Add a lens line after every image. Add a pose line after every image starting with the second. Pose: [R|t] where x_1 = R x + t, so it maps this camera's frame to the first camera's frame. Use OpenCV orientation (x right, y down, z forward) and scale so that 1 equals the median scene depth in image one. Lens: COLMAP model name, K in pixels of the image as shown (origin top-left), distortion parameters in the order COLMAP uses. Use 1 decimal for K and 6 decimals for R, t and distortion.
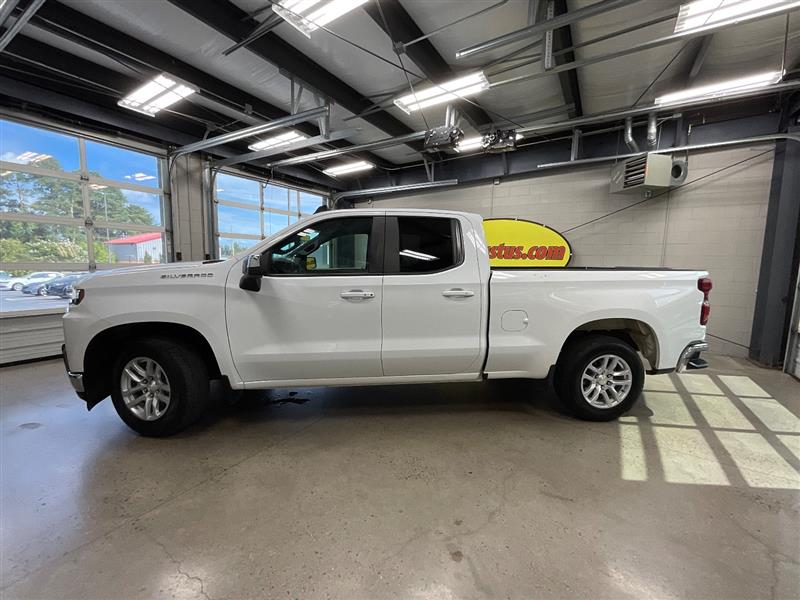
lens RADIAL K [[335.3, 0, 401.2], [0, 335.3, 300.5], [0, 0, 1]] dist [-0.001515, 0.000706]
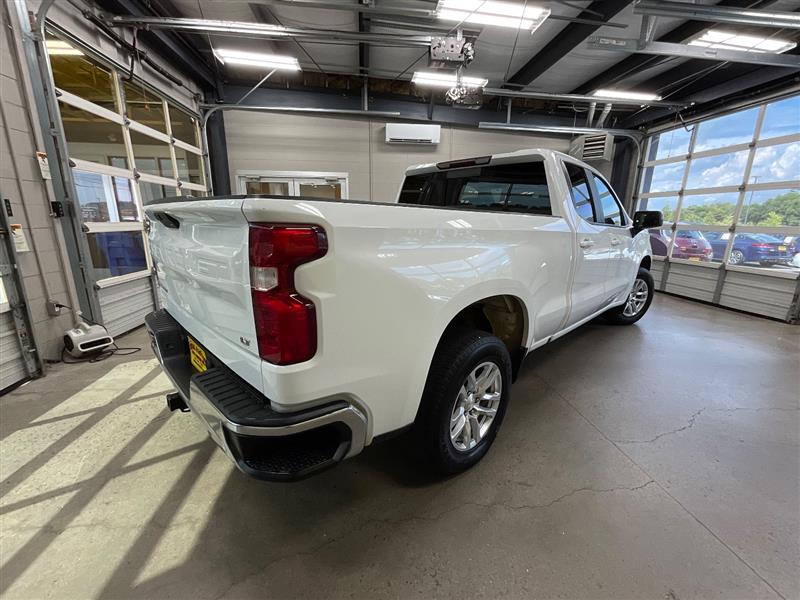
lens RADIAL K [[335.3, 0, 401.2], [0, 335.3, 300.5], [0, 0, 1]] dist [-0.001515, 0.000706]
pose [[-0.786925, 0.115218, -0.606196, 0.509944], [-0.098821, 0.946200, 0.308124, -0.091846], [0.609084, 0.302376, -0.733202, 1.005912]]
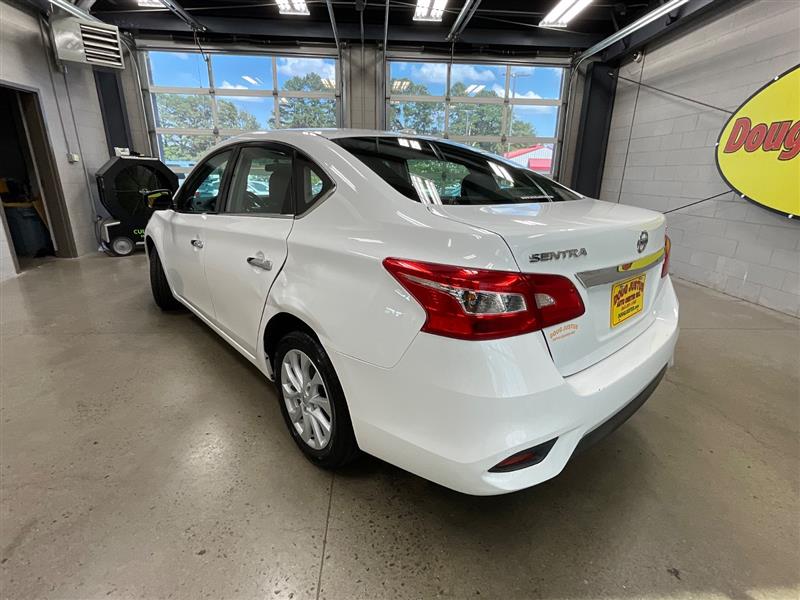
lens RADIAL K [[399.6, 0, 402.1], [0, 399.6, 300.0], [0, 0, 1]] dist [-0.000980, 0.001731]
pose [[0.583065, 0.232667, -0.778397, 0.452452], [-0.097474, 0.971228, 0.217292, -0.009482], [0.806557, -0.050821, 0.588968, 0.404287]]
